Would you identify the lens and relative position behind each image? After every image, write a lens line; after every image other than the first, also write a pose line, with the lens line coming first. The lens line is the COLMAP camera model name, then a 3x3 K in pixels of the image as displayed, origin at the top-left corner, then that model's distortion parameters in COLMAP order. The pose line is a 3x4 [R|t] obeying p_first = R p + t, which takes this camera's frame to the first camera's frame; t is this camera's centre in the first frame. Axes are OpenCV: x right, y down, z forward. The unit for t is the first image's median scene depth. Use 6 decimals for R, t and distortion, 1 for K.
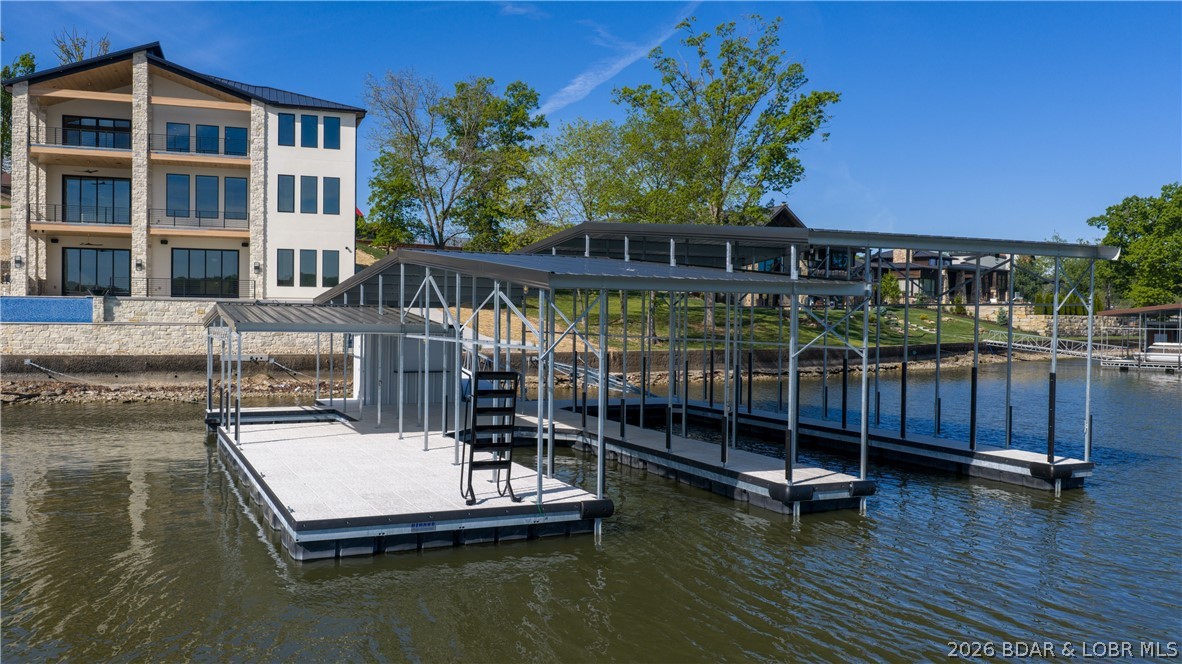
lens RADIAL K [[967.9, 0, 590.4], [0, 967.9, 336.1], [0, 0, 1]] dist [0.012464, -0.047751]
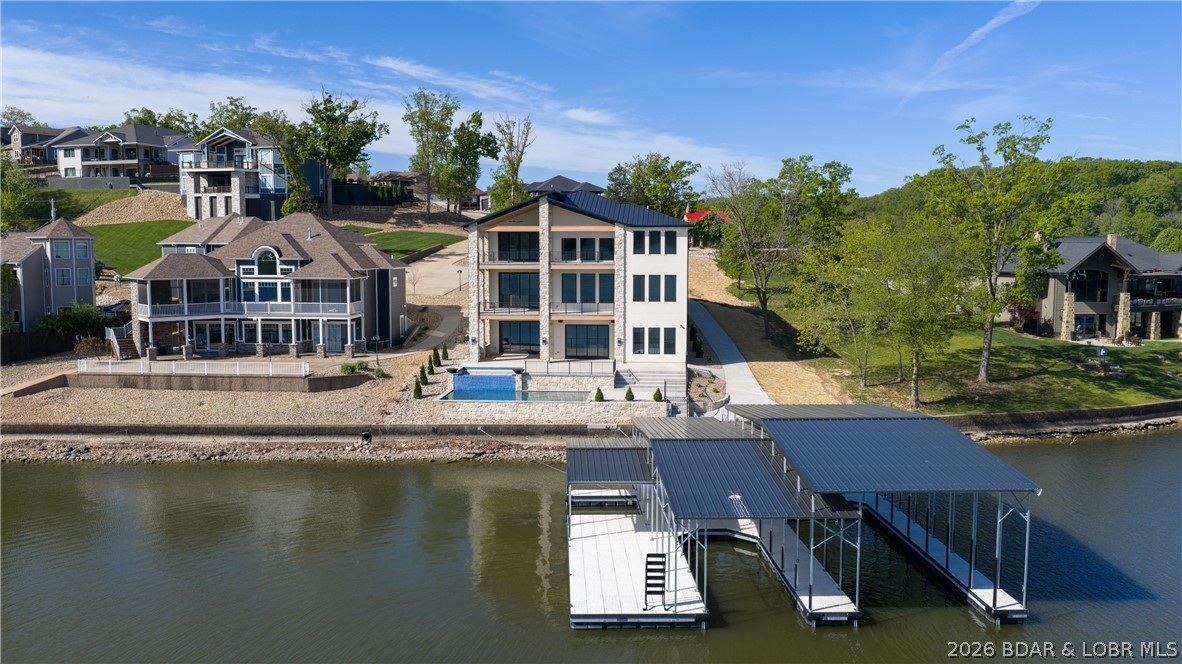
lens RADIAL K [[967.9, 0, 584.7], [0, 967.9, 333.0], [0, 0, 1]] dist [0.012464, -0.047751]
pose [[0.913475, 0.024202, -0.406174, 0.187714], [0.004286, 0.997602, 0.069084, -0.182053], [0.406872, -0.064847, 0.911180, -0.317878]]
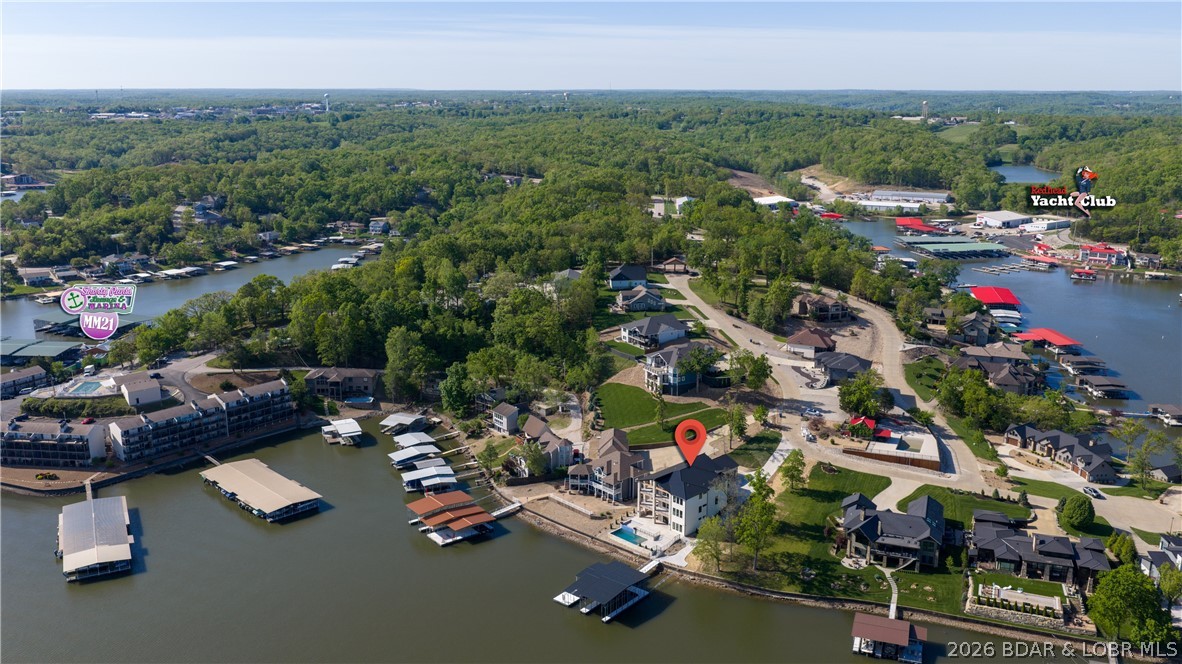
lens RADIAL K [[967.9, 0, 591.7], [0, 967.9, 331.8], [0, 0, 1]] dist [0.012464, -0.047751]
pose [[0.410488, 0.189243, -0.892013, 3.350934], [0.011440, 0.977082, 0.212555, -1.893388], [0.911794, -0.097456, 0.398915, -1.110621]]
